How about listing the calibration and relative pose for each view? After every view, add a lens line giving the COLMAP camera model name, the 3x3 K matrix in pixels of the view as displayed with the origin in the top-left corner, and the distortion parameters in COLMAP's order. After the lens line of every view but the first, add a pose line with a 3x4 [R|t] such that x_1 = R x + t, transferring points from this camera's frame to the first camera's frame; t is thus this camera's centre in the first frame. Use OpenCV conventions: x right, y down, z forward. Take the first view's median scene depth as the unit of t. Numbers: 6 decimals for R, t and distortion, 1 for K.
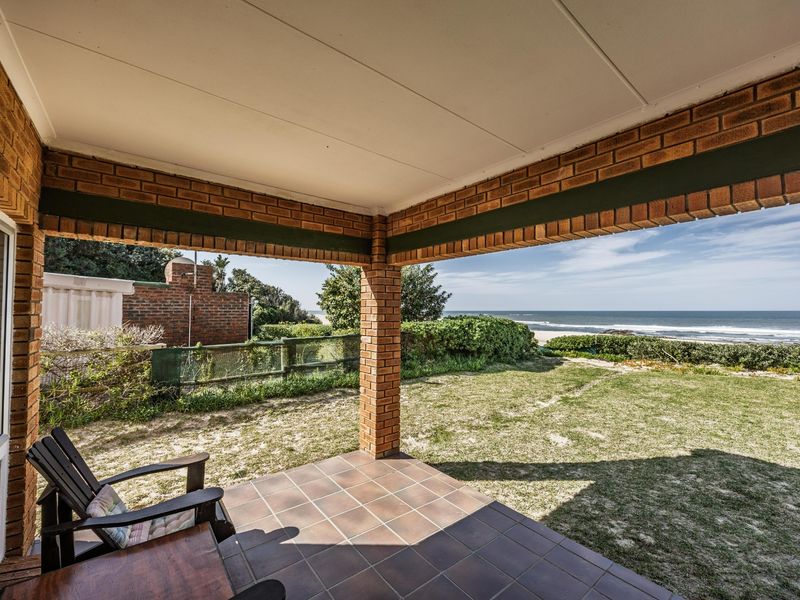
lens RADIAL K [[342.7, 0, 400.0], [0, 342.7, 300.0], [0, 0, 1]] dist [0.000119, -0.000064]
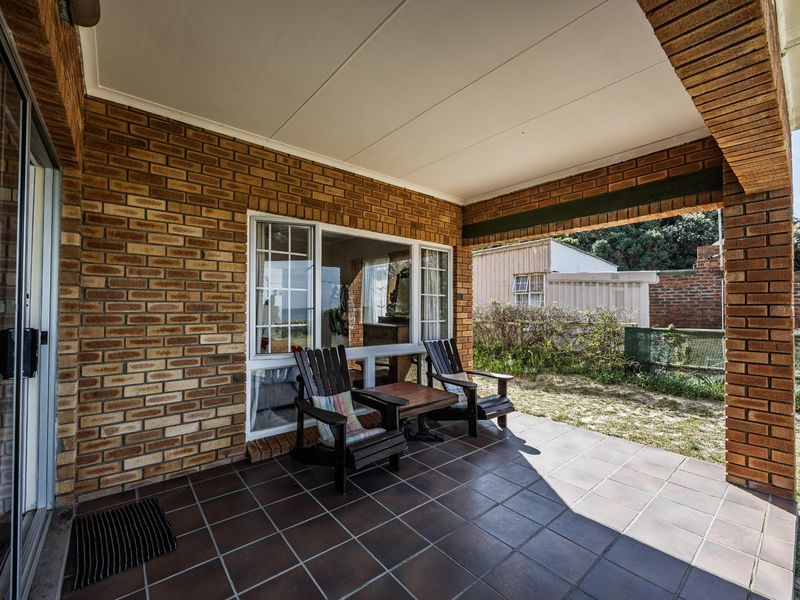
lens RADIAL K [[342.7, 0, 400.0], [0, 342.7, 300.0], [0, 0, 1]] dist [0.000119, -0.000064]
pose [[0.029224, -0.031439, -0.999078, 0.427476], [0.027067, 0.999164, -0.030650, 0.072752], [0.999206, -0.026146, 0.030050, 0.232720]]
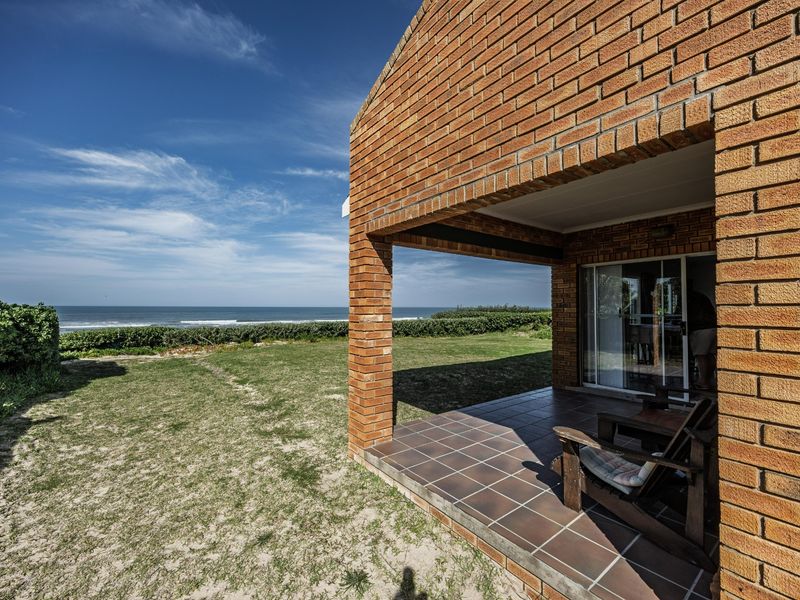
lens RADIAL K [[342.7, 0, 400.0], [0, 342.7, 300.0], [0, 0, 1]] dist [0.000119, -0.000064]
pose [[0.020192, 0.019915, 0.999598, -0.726011], [-0.033444, 0.999256, -0.019233, 0.061650], [-0.999237, -0.033043, 0.020843, 0.677029]]
